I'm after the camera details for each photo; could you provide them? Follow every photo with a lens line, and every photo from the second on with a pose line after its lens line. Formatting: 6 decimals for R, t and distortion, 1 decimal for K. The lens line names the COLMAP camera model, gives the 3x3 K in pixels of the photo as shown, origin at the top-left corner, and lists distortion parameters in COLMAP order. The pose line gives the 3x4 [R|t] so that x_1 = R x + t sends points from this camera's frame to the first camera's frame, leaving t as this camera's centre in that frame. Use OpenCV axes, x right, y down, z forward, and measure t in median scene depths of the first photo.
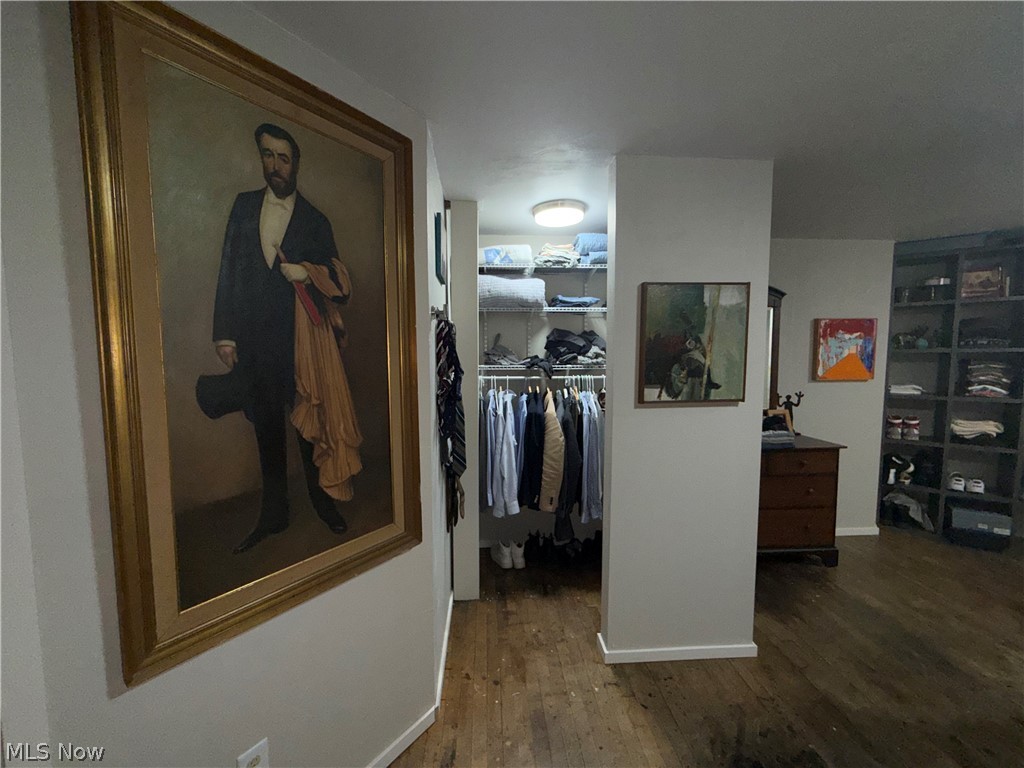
lens RADIAL K [[410.2, 0, 511.8], [0, 410.2, 386.1], [0, 0, 1]] dist [-0.000260, -0.000513]
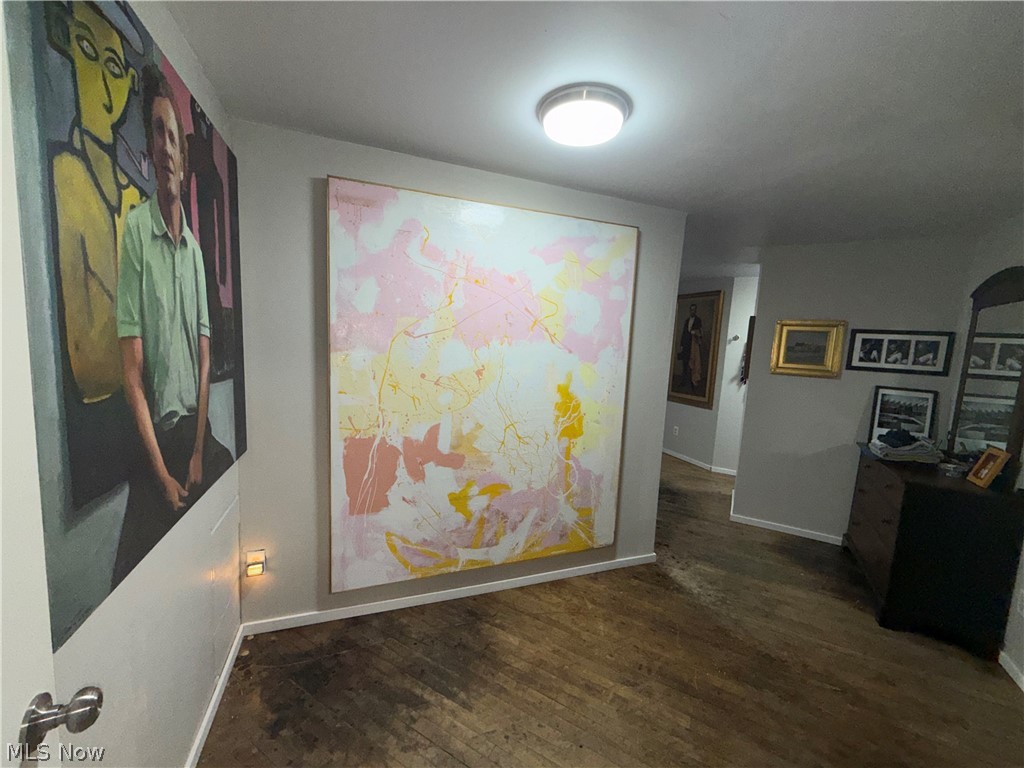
lens RADIAL K [[410.2, 0, 511.4], [0, 410.2, 387.8], [0, 0, 1]] dist [-0.000260, -0.000513]
pose [[-0.551521, 0.075618, -0.830727, 4.447188], [-0.102080, 0.982279, 0.157184, -0.173367], [0.827892, 0.171491, -0.534028, 1.836140]]
